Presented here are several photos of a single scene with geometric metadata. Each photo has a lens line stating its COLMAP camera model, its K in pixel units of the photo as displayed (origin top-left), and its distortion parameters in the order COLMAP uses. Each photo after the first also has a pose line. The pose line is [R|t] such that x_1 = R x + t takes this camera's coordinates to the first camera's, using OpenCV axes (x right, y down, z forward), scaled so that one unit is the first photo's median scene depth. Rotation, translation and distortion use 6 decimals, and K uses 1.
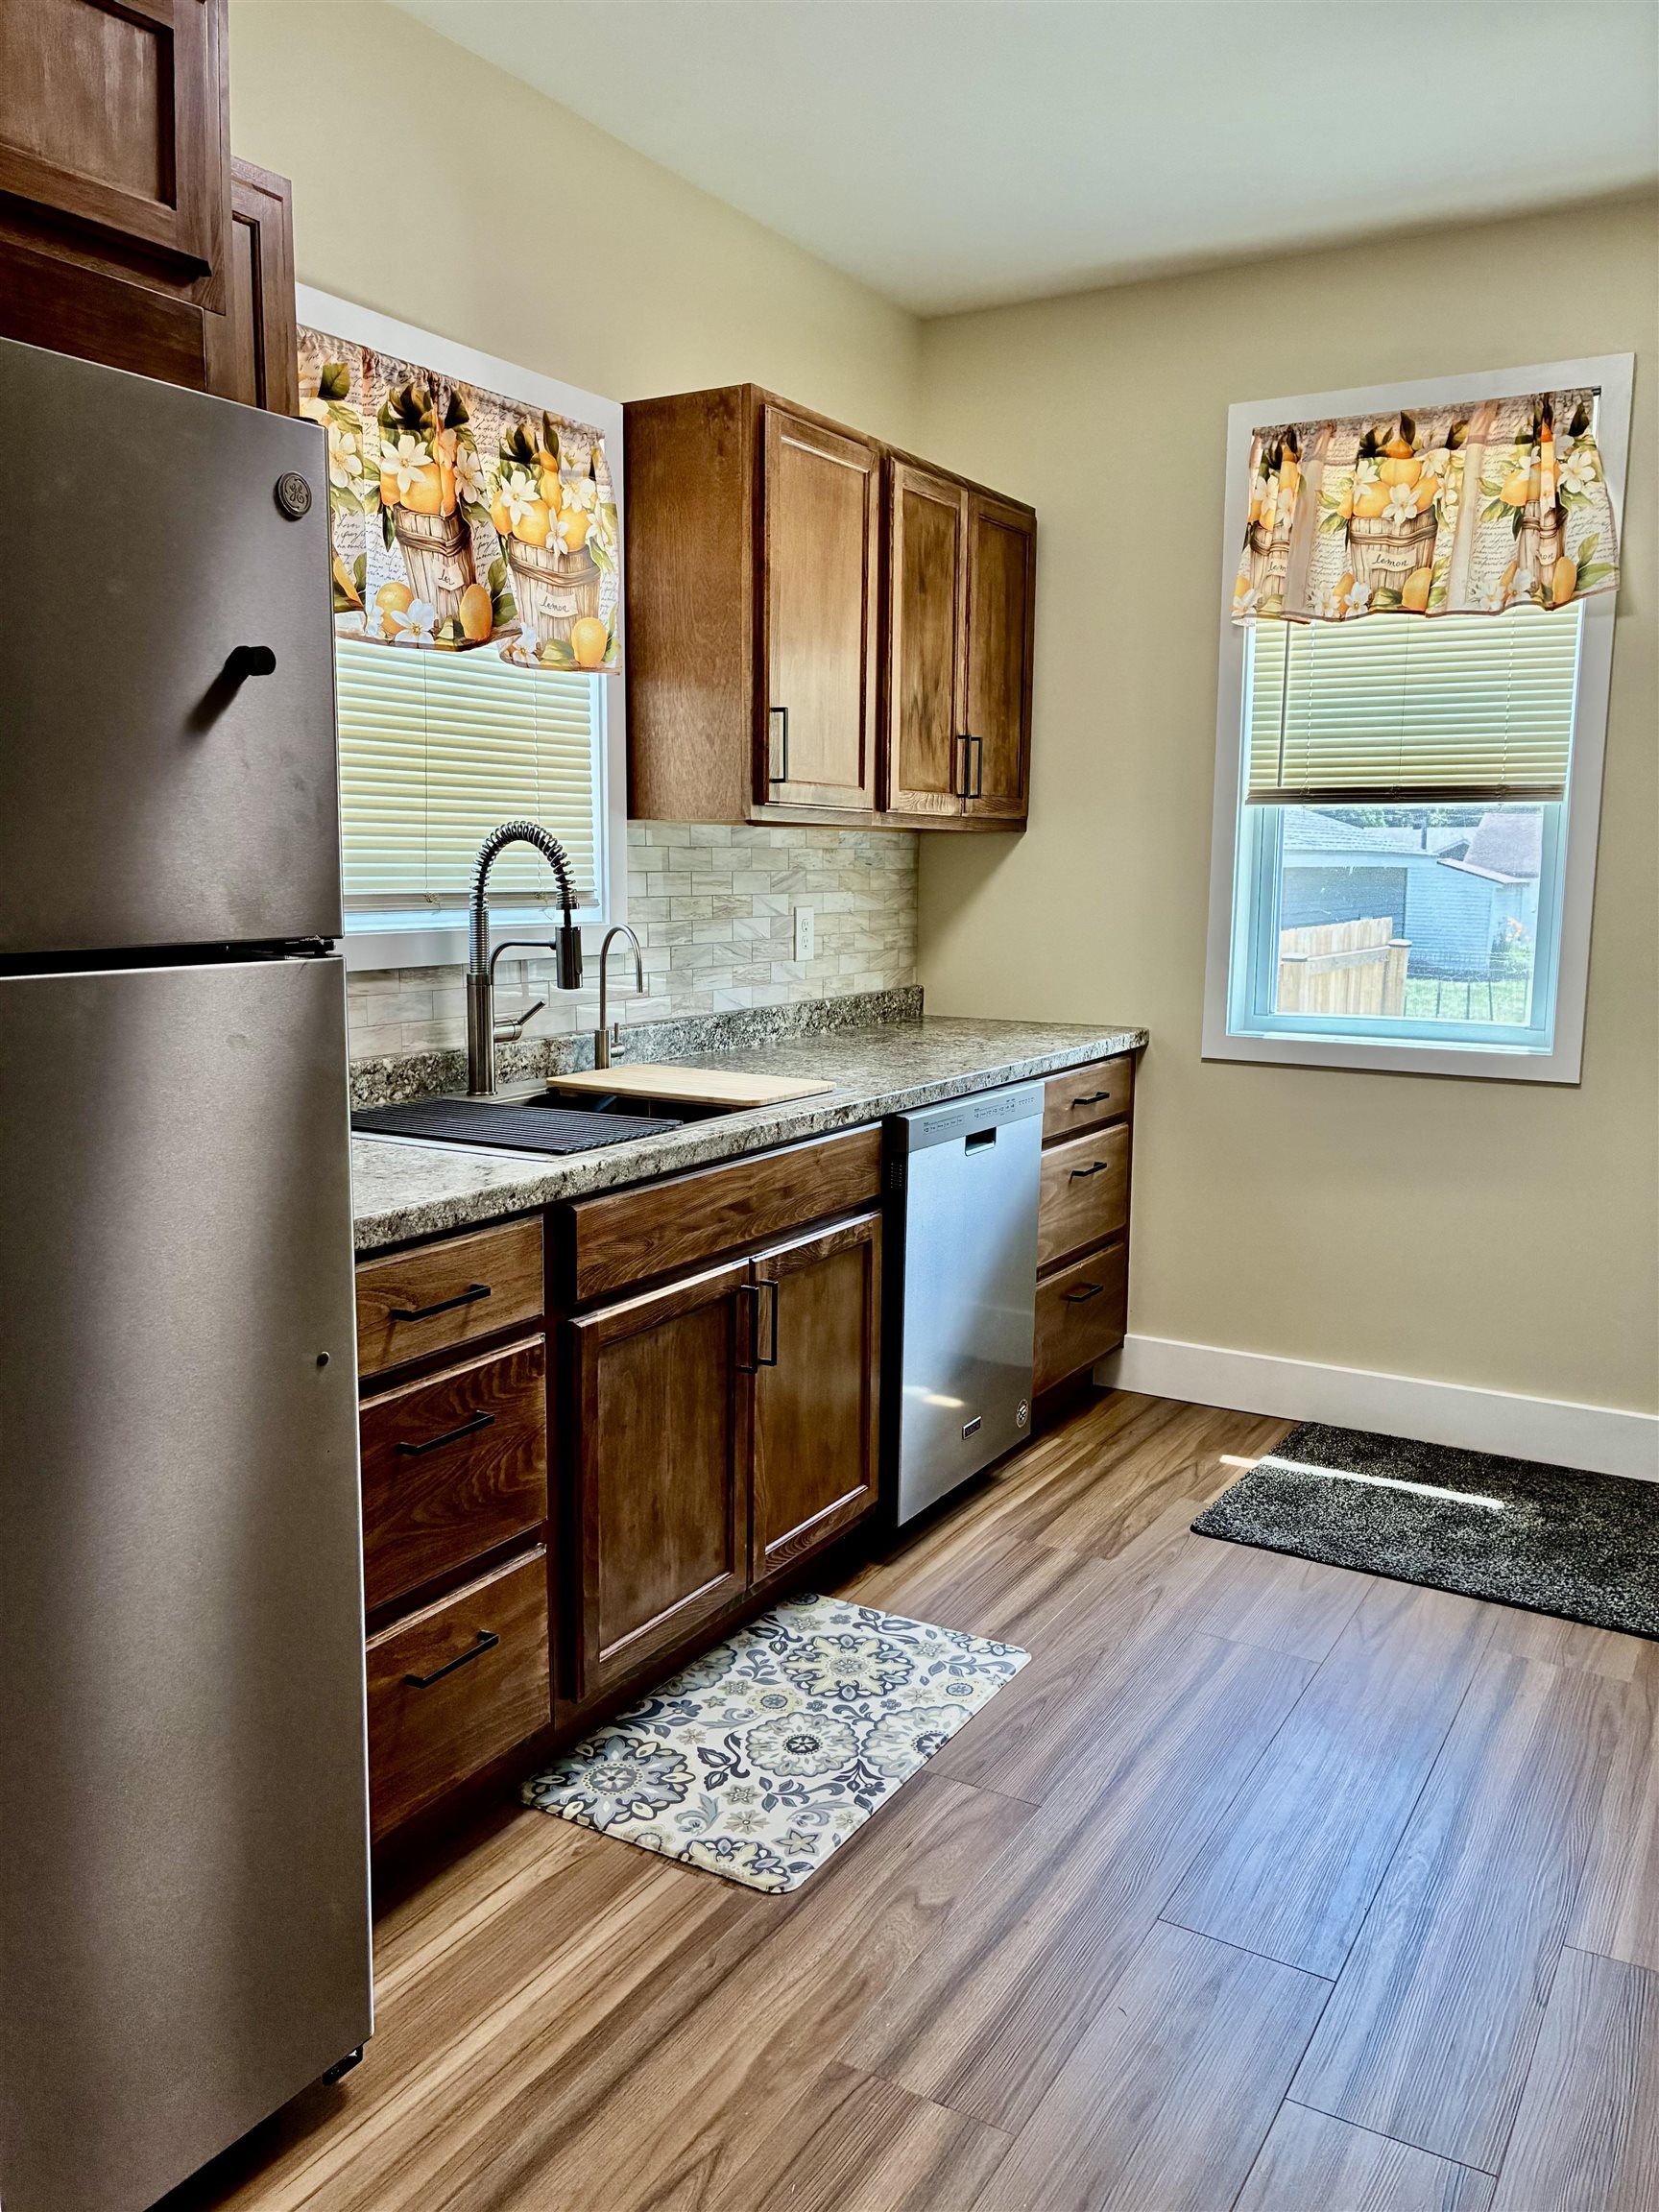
lens RADIAL K [[1684.5, 0, 825.3], [0, 1684.5, 1110.4], [0, 0, 1]] dist [0.041784, -0.058848]
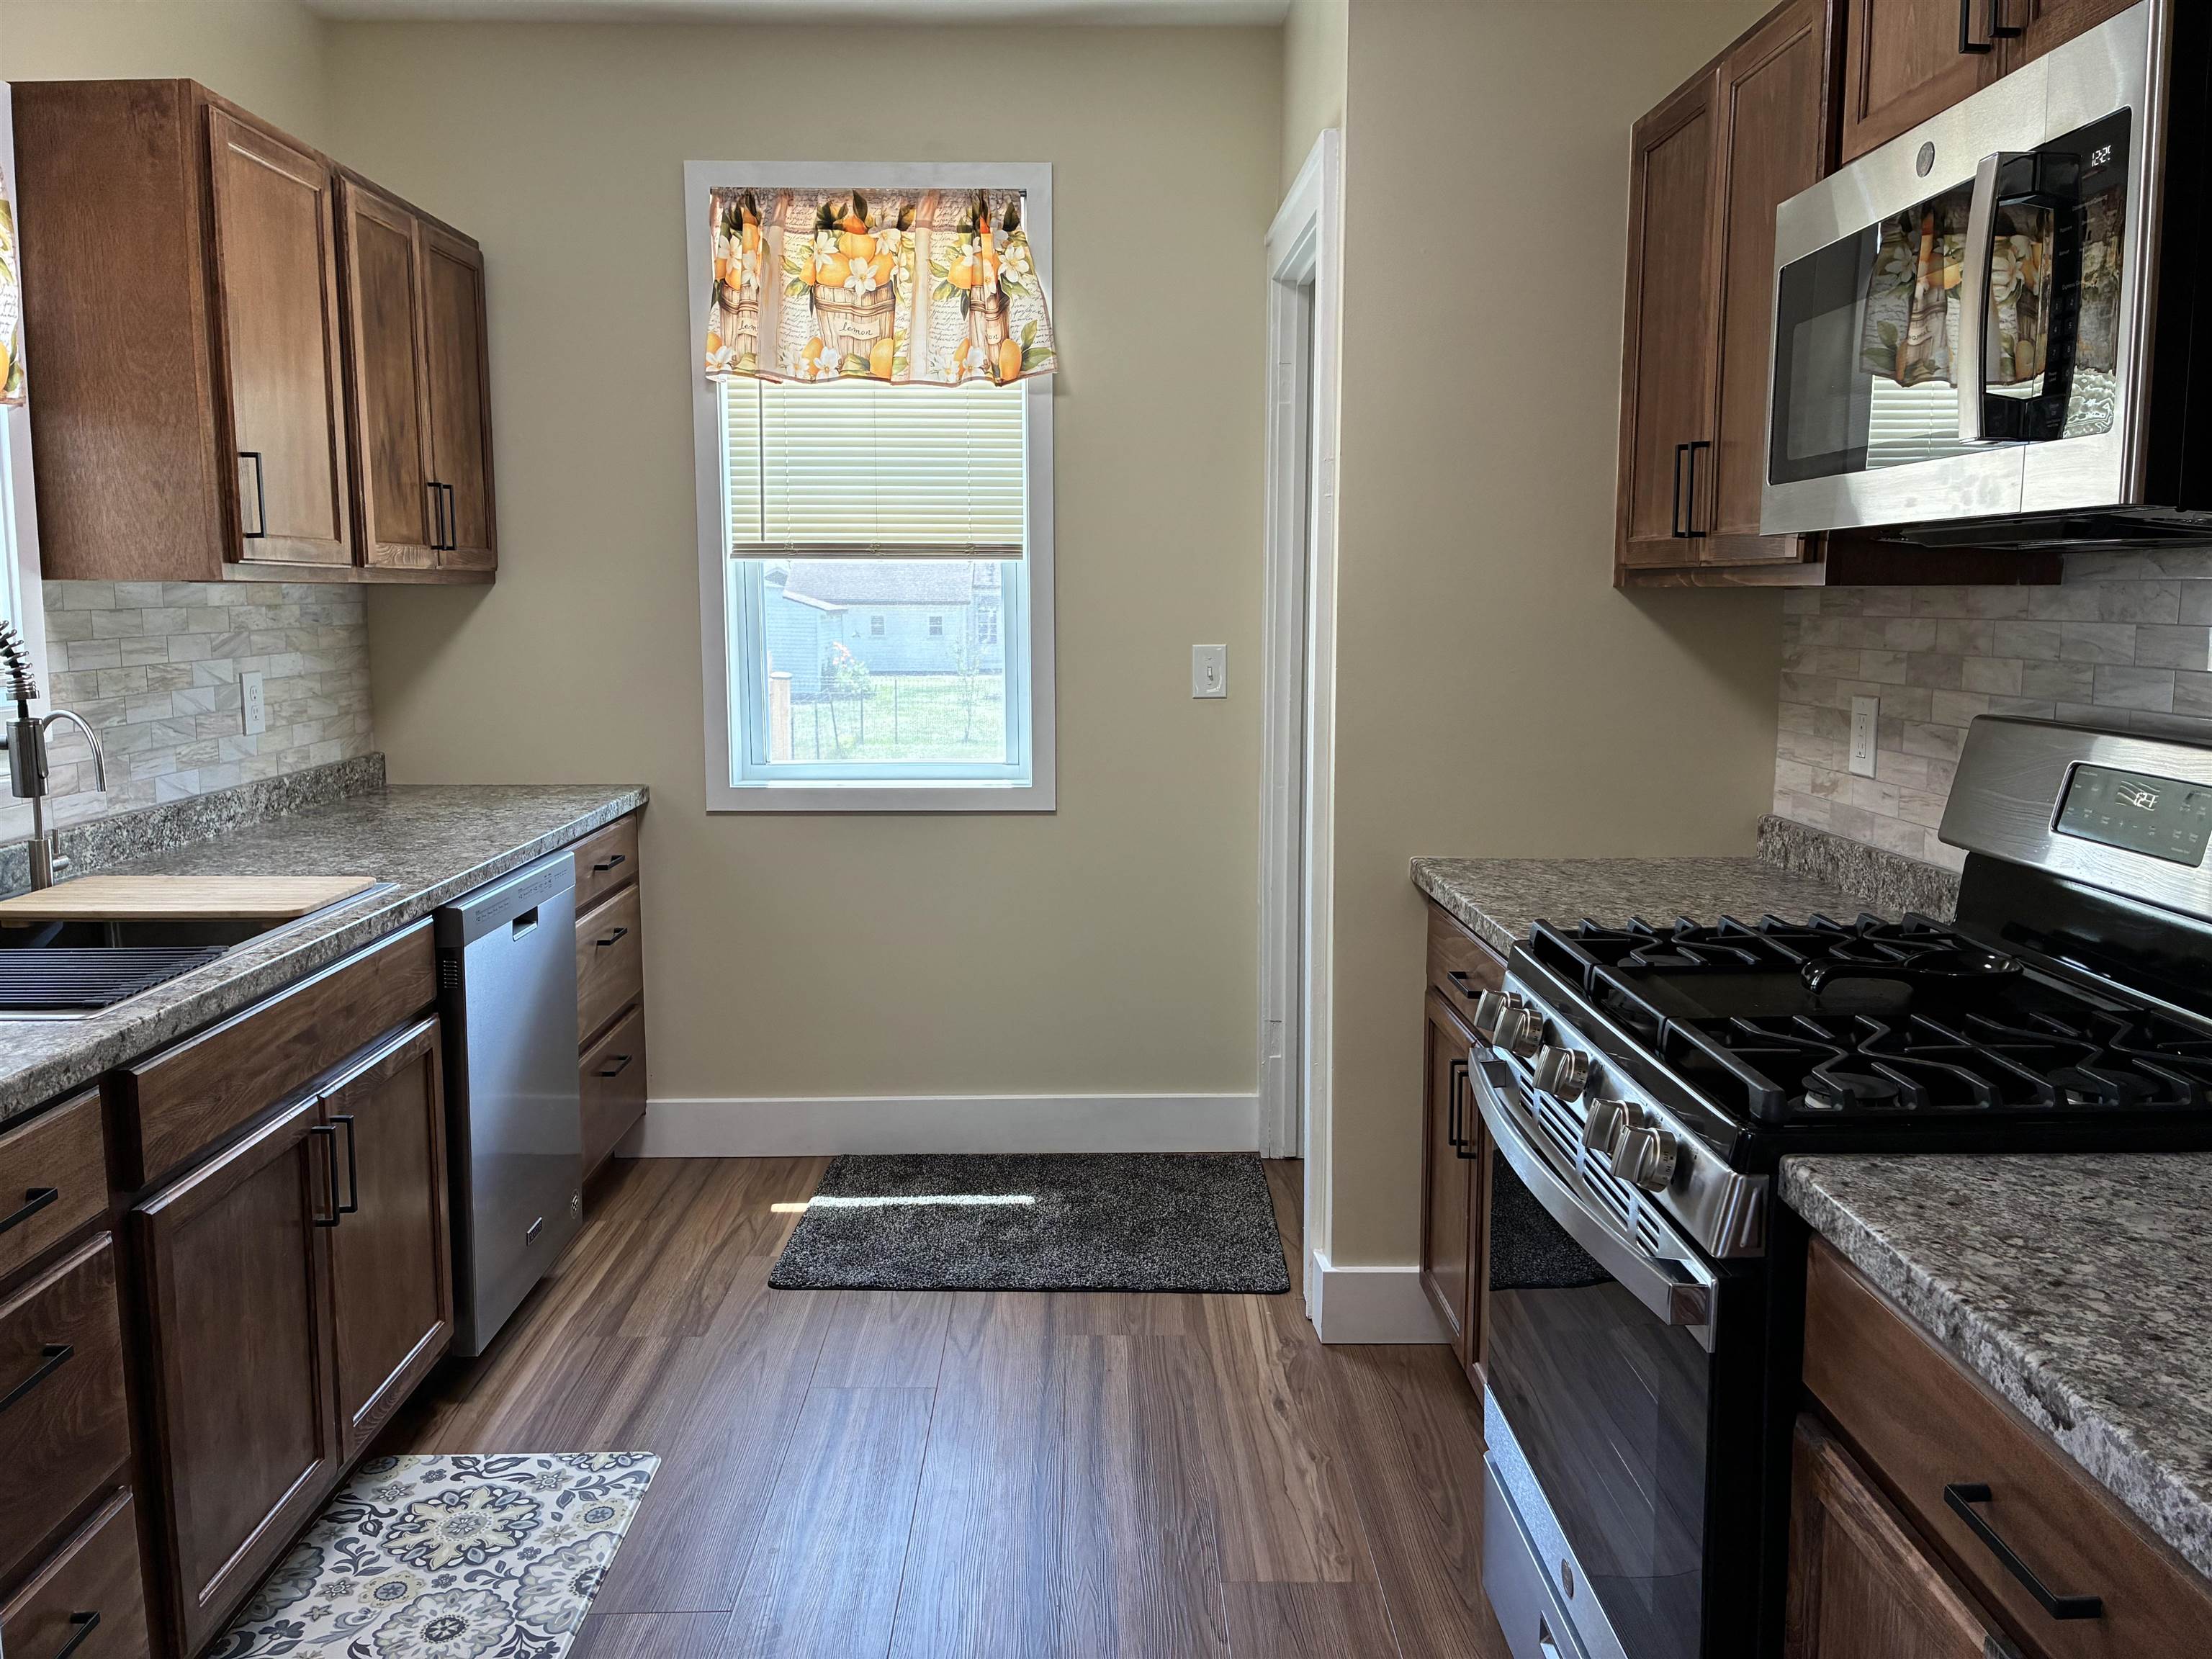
lens RADIAL K [[1684.5, 0, 1100.9], [0, 1684.5, 811.2], [0, 0, 1]] dist [0.041784, -0.058848]
pose [[0.855665, -0.076472, 0.511849, -0.102466], [0.083912, 0.996436, 0.008593, -0.023127], [-0.510682, 0.035598, 0.859032, 0.031030]]
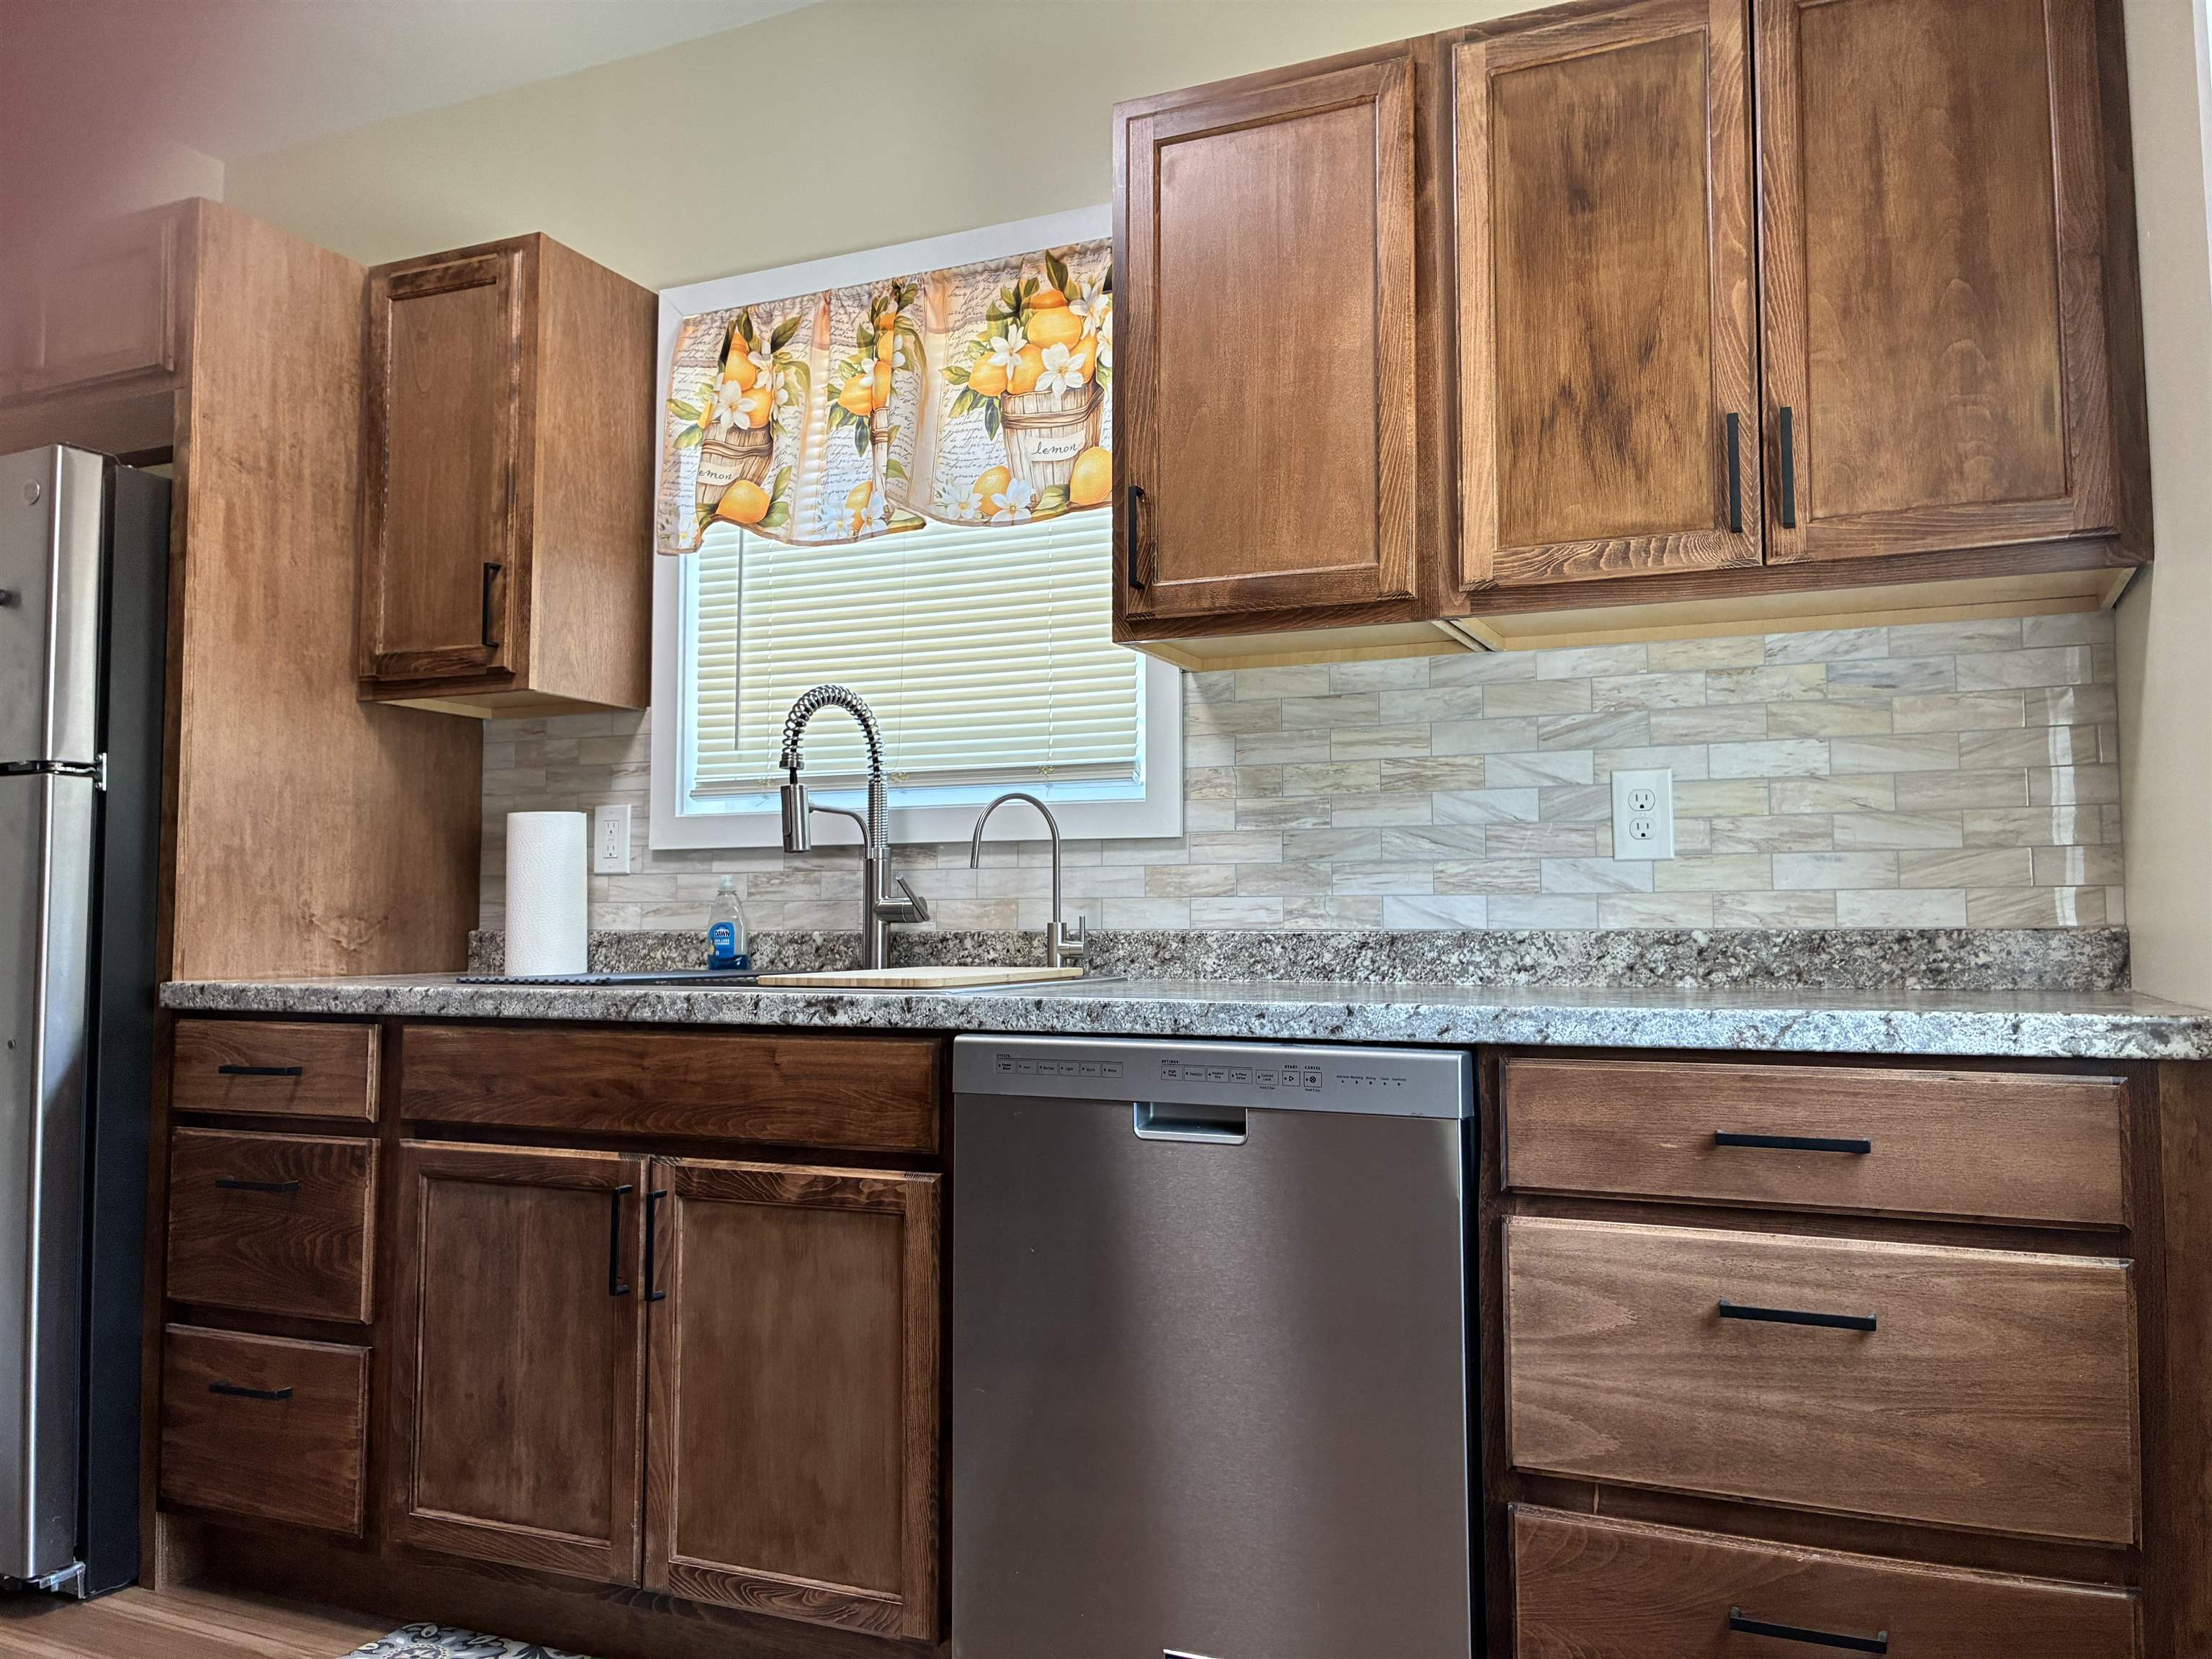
lens RADIAL K [[1681.2, 0, 1108.1], [0, 1681.2, 807.5], [0, 0, 1]] dist [0.022119, -0.006011]
pose [[0.113653, -0.077882, -0.990463, 0.629847], [-0.145005, 0.984947, -0.094087, -0.027657], [0.982882, 0.154315, 0.100649, 0.857459]]
